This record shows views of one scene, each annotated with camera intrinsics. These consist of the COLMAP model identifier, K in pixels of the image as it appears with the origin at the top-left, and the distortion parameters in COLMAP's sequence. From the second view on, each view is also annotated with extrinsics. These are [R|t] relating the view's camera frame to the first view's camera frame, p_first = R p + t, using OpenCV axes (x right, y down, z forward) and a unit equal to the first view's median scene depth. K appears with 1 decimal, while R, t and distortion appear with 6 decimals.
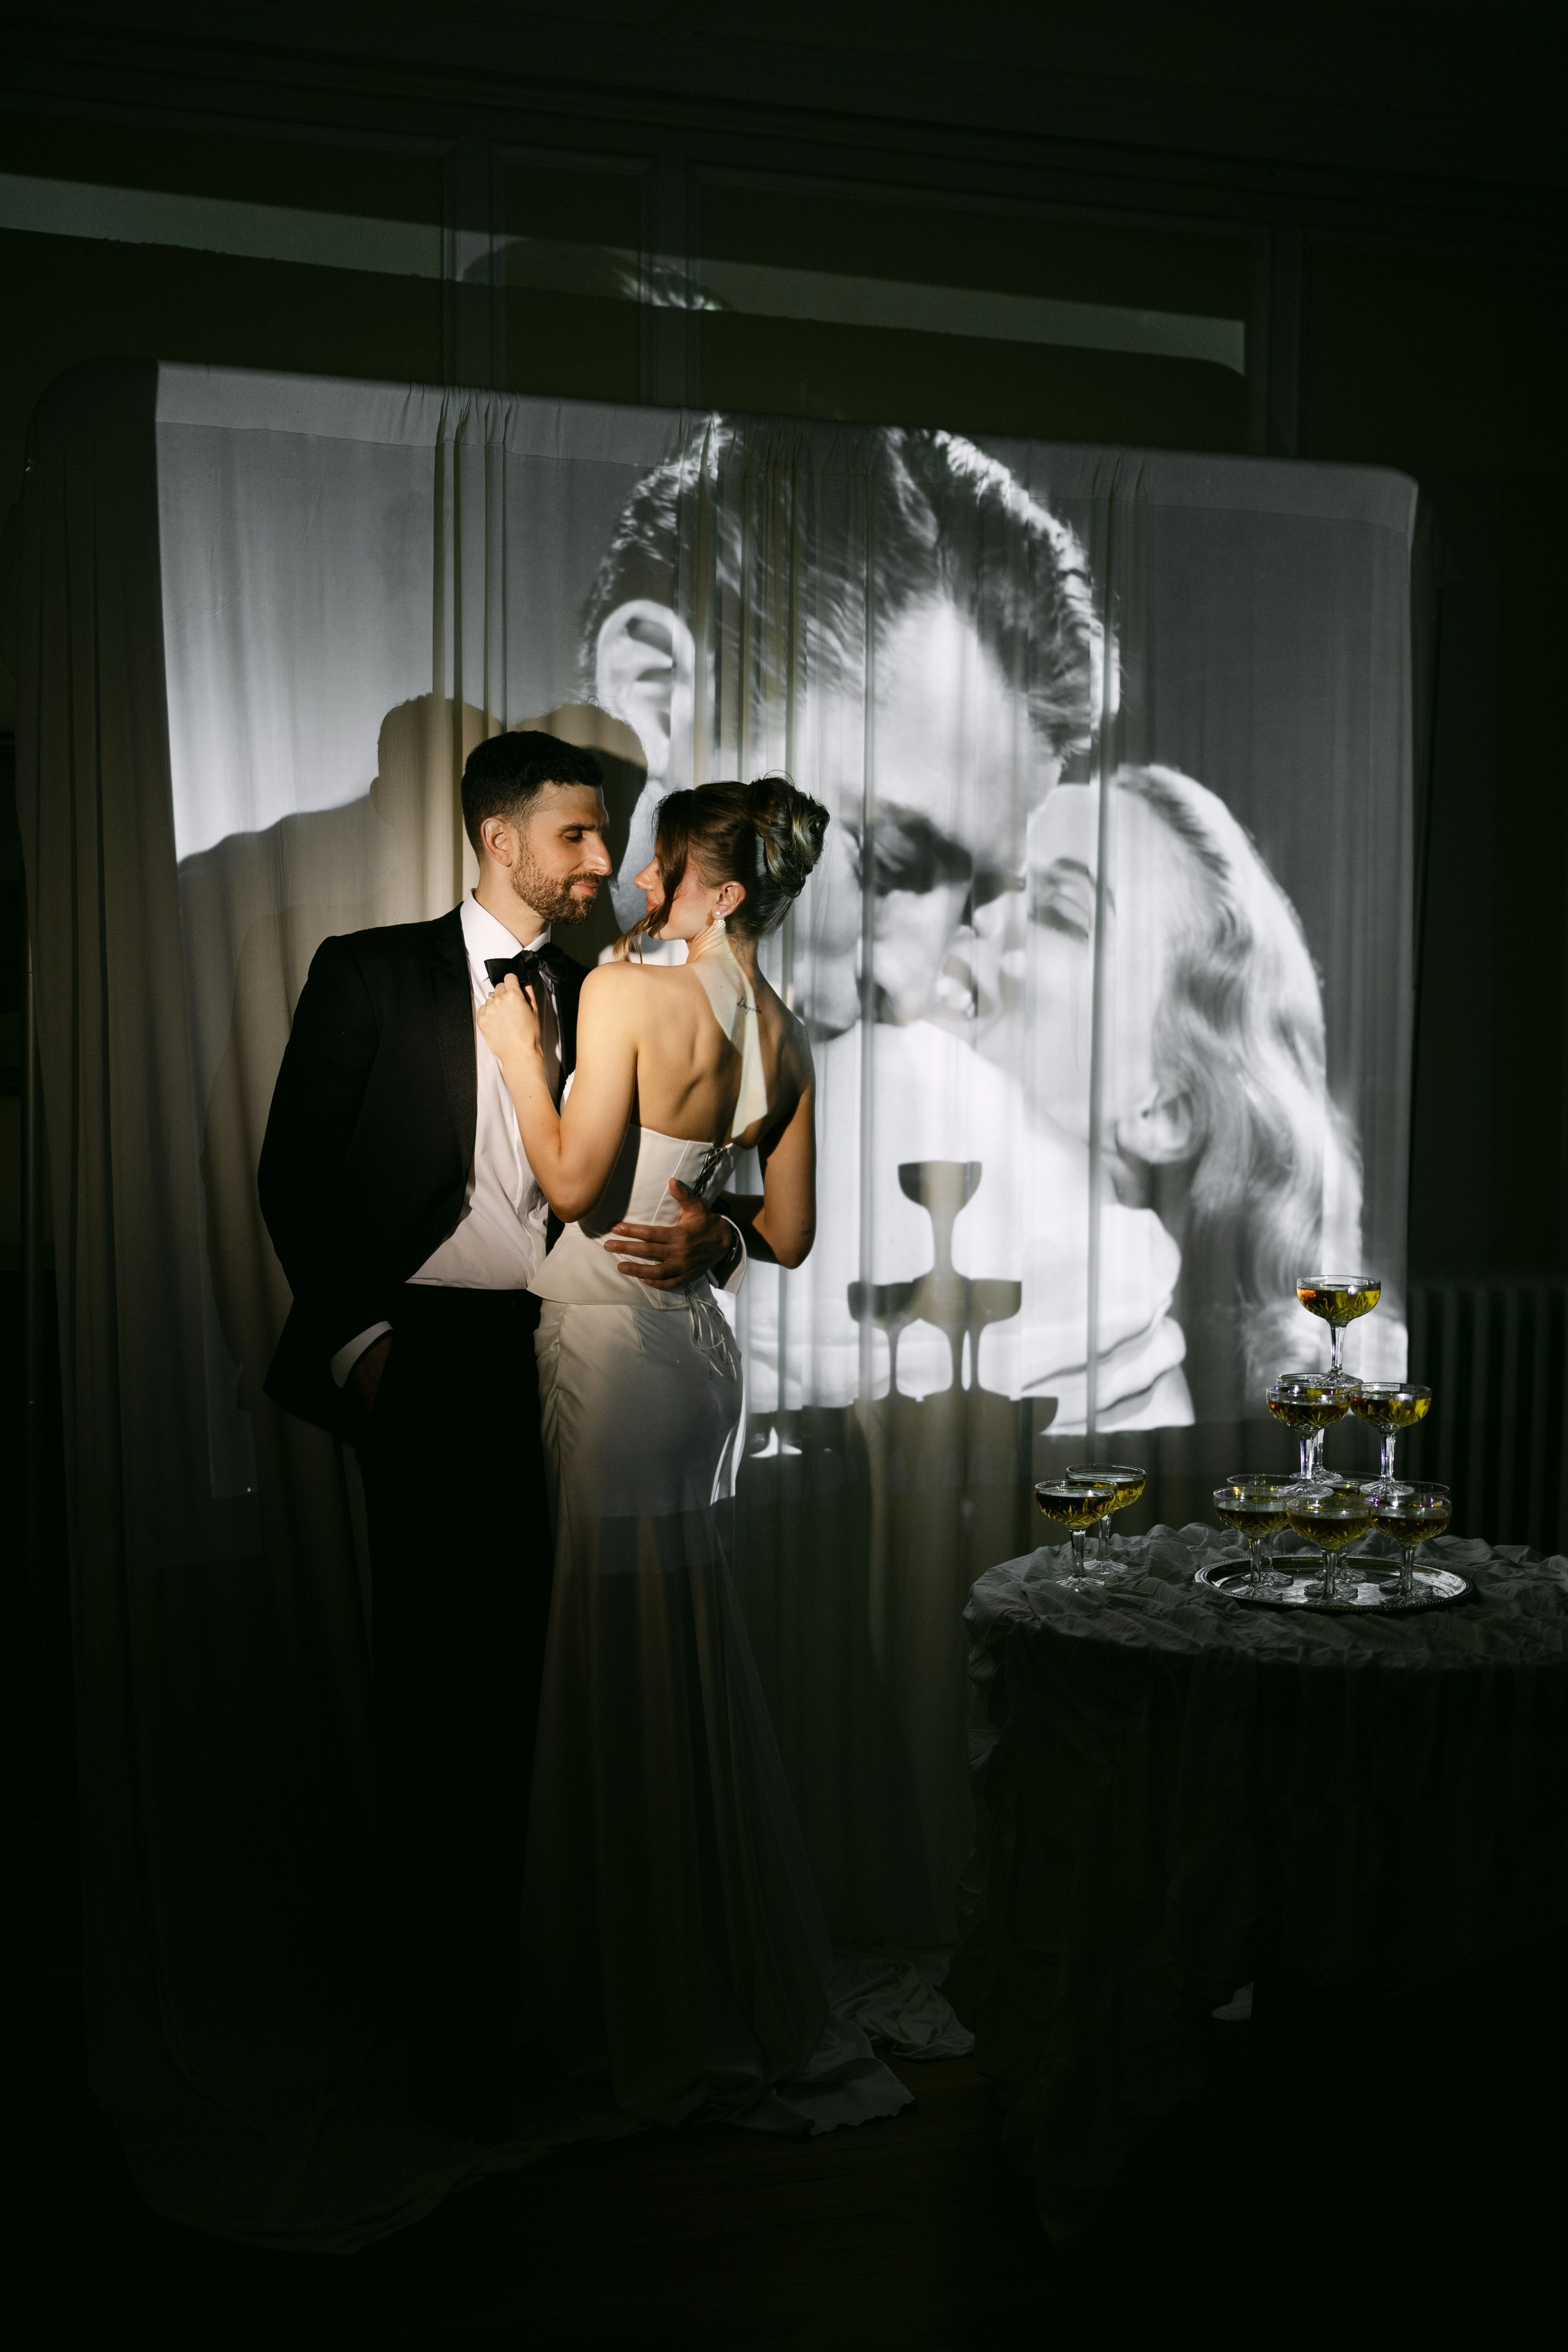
lens RADIAL K [[3346.7, 0, 772.9], [0, 3346.7, 1271.4], [0, 0, 1]] dist [0.015579, 0.000000]
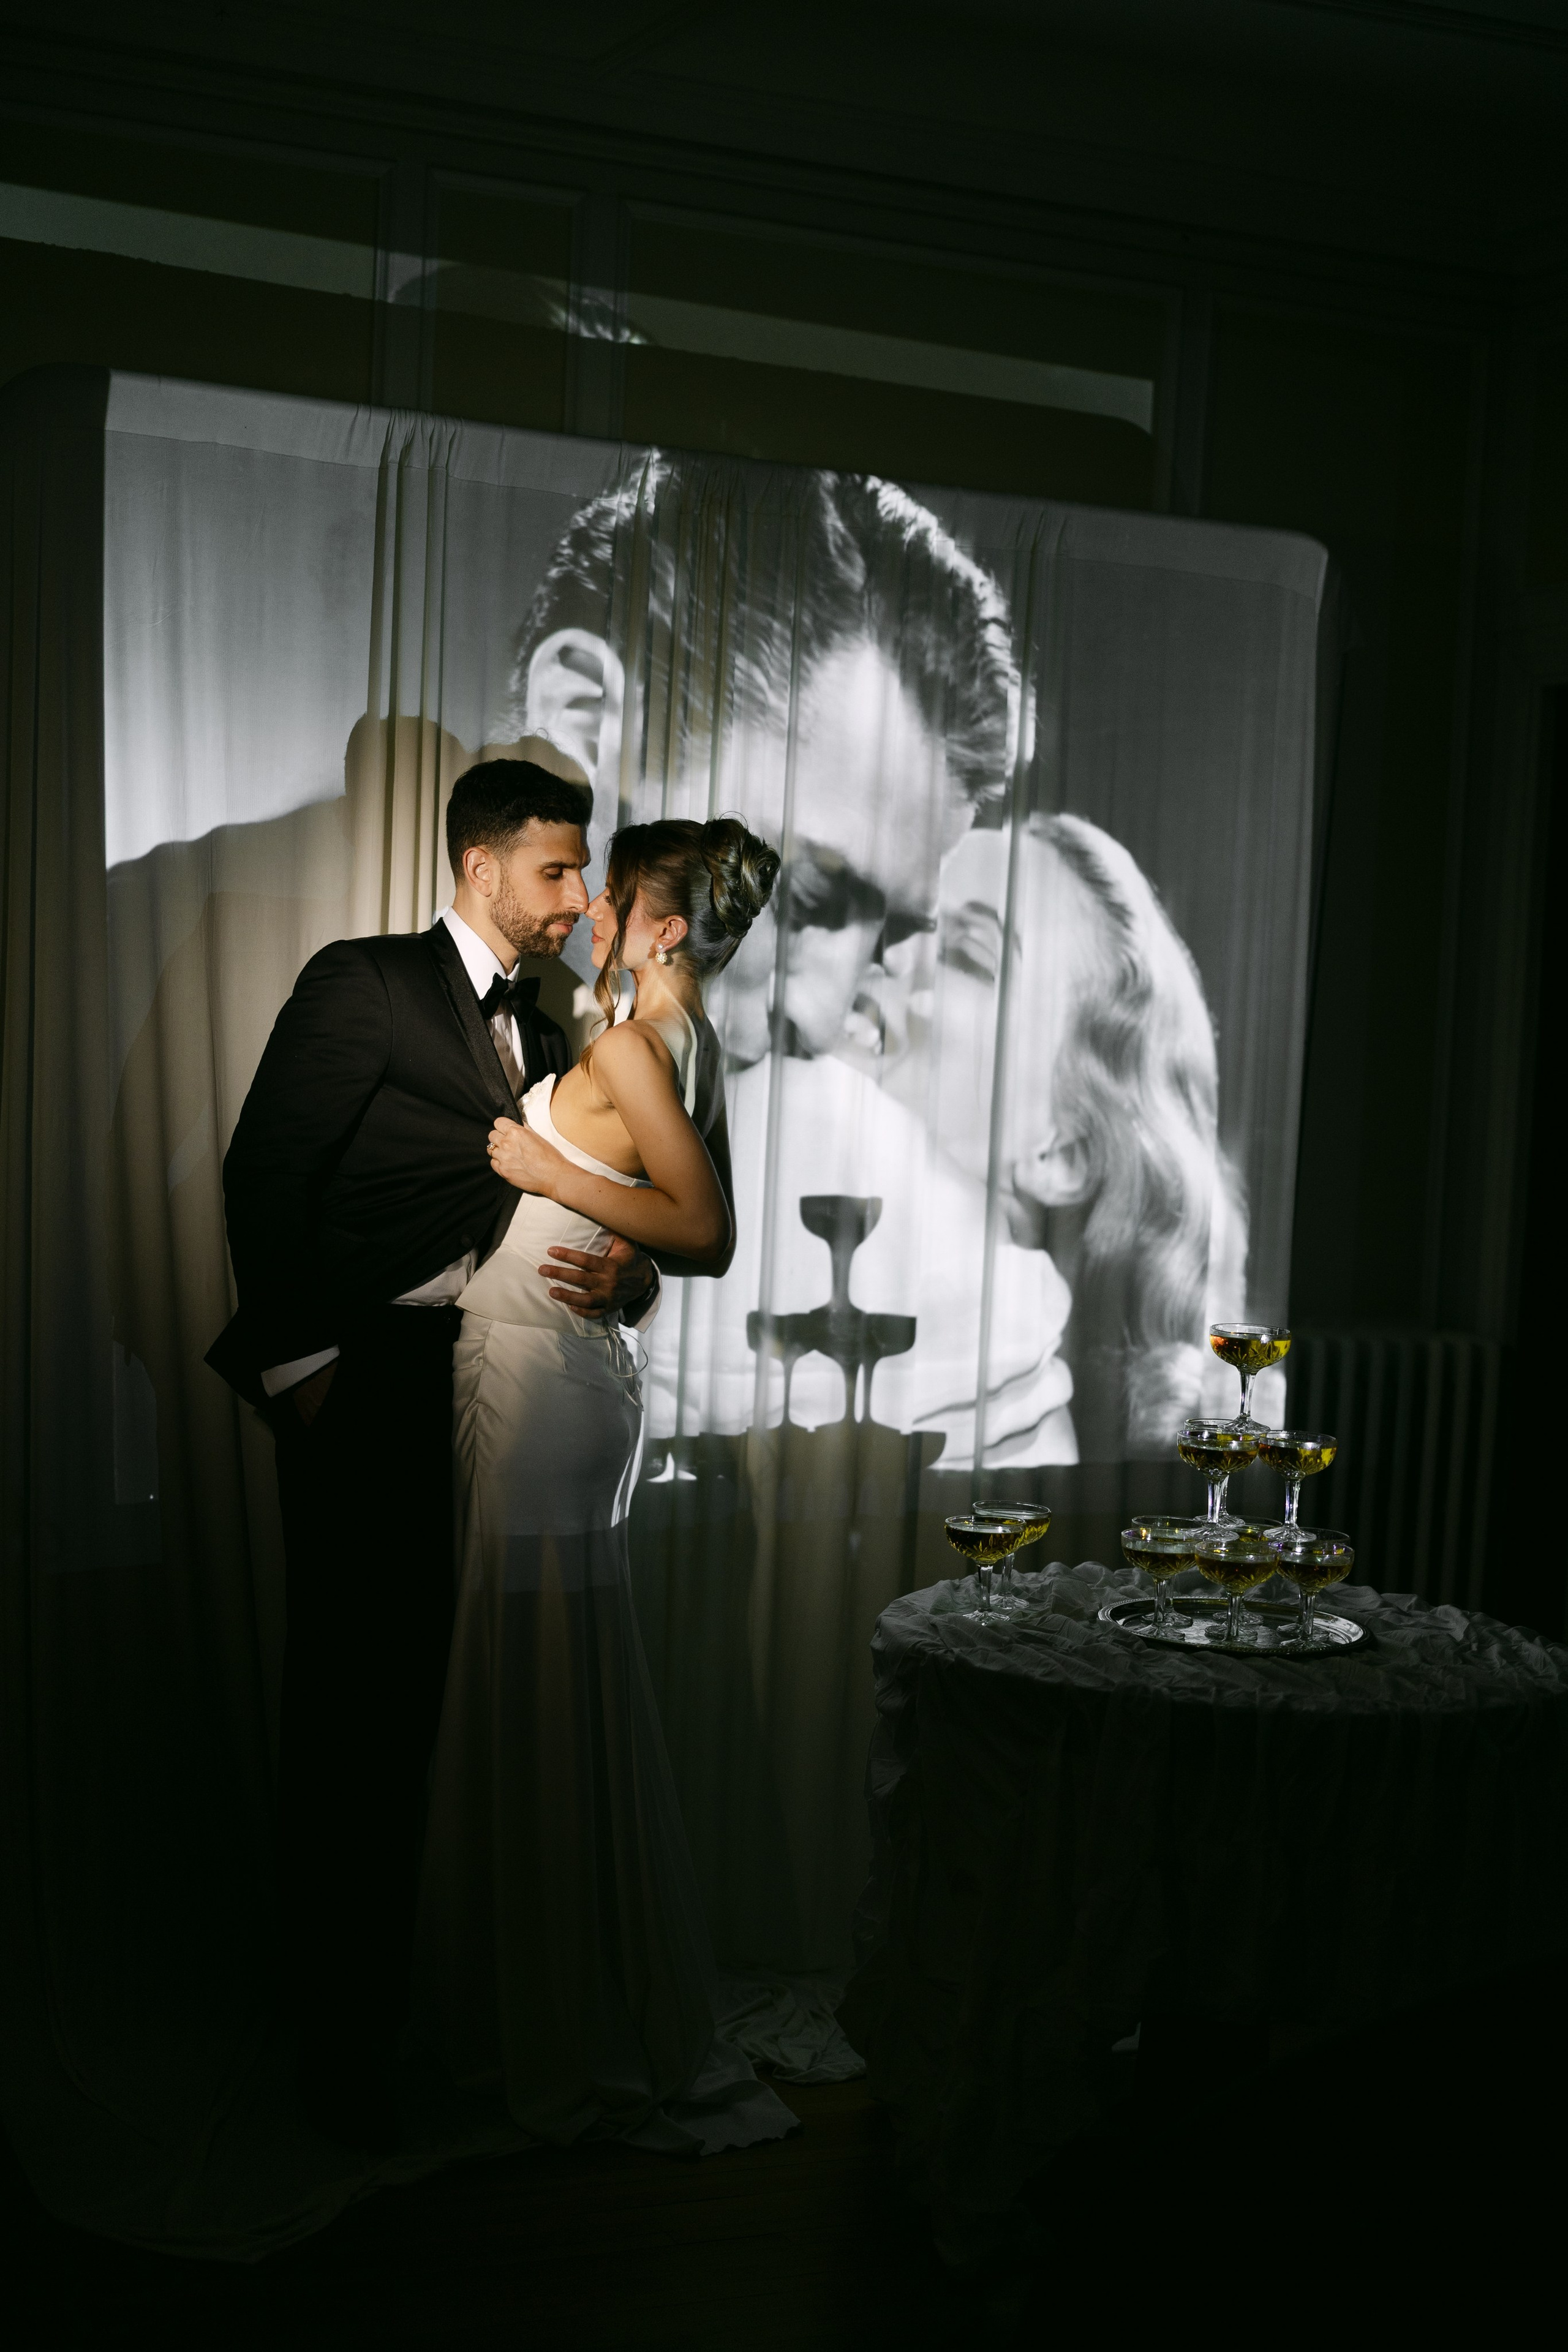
lens RADIAL K [[3346.7, 0, 725.2], [0, 3346.7, 1274.3], [0, 0, 1]] dist [0.015579, 0.000000]
pose [[0.997985, 0.037712, 0.051034, -0.036334], [-0.037416, 0.999277, -0.006760, -0.000916], [-0.051252, 0.004837, 0.998674, -0.009090]]
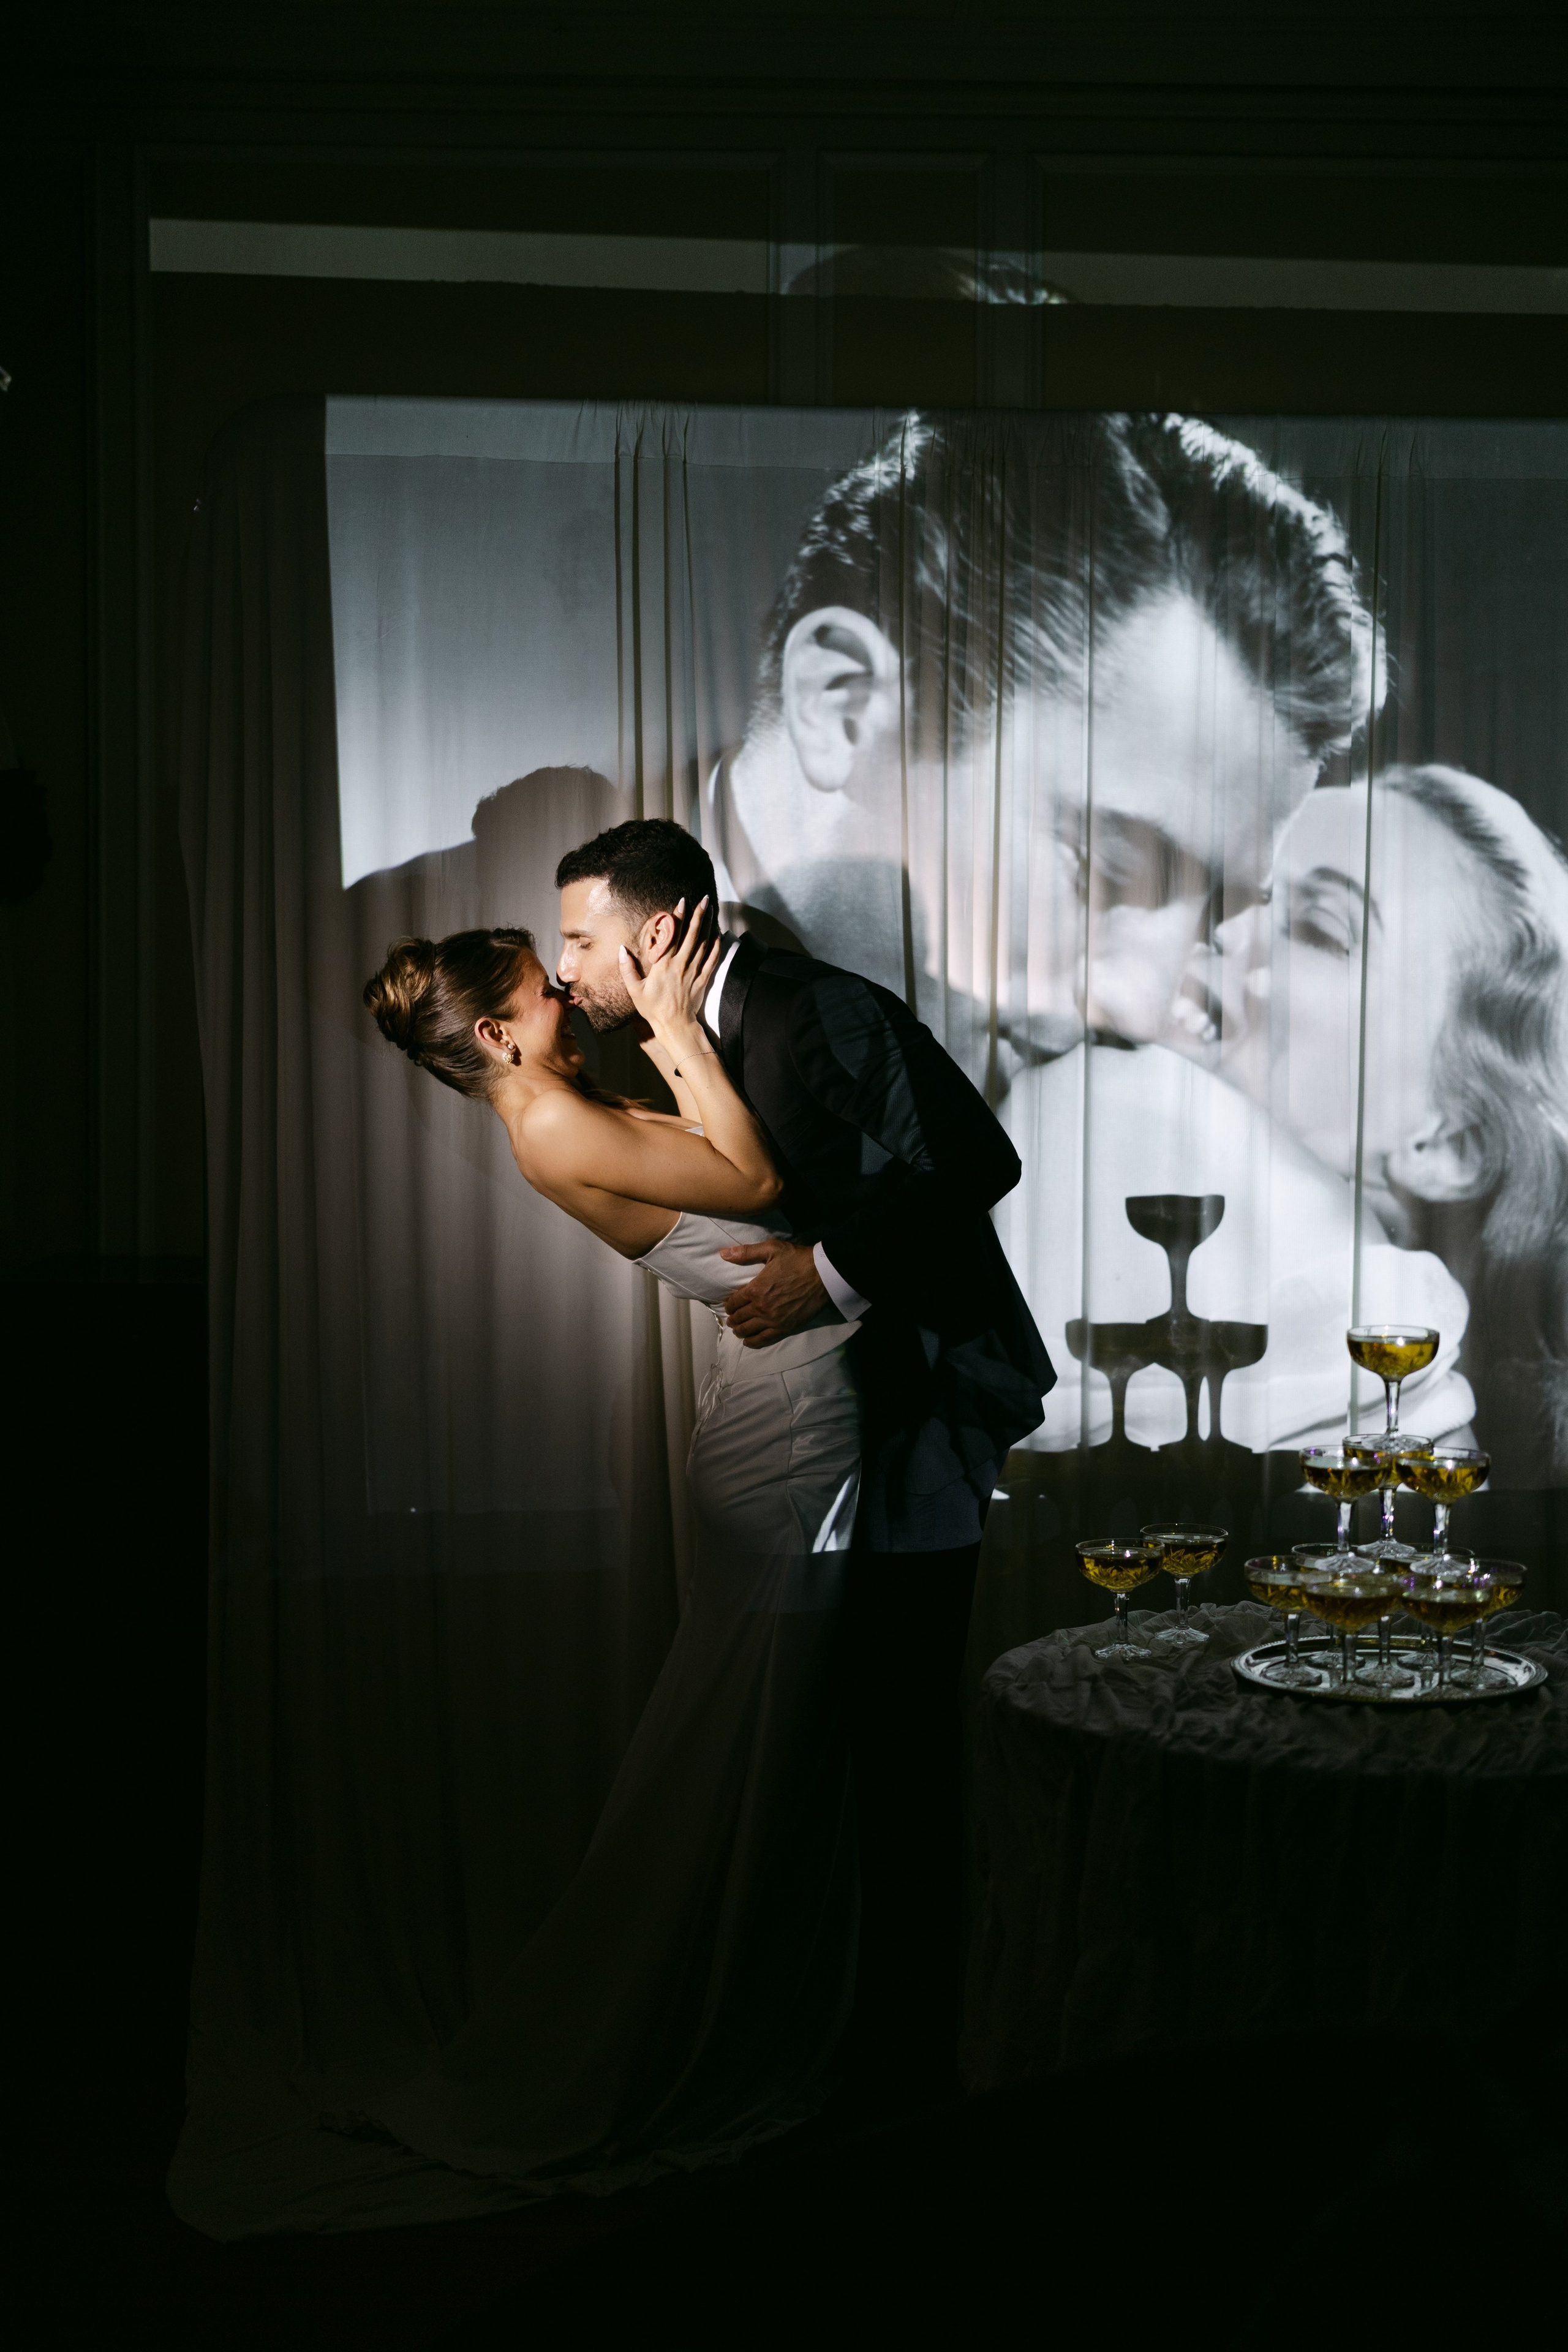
lens RADIAL K [[3346.7, 0, 828.7], [0, 3346.7, 1261.0], [0, 0, 1]] dist [0.015579, 0.000000]
pose [[0.940861, 0.020821, -0.338152, 0.276603], [-0.025870, 0.999611, -0.010429, -0.002122], [0.337804, 0.018560, 0.941034, 0.089957]]
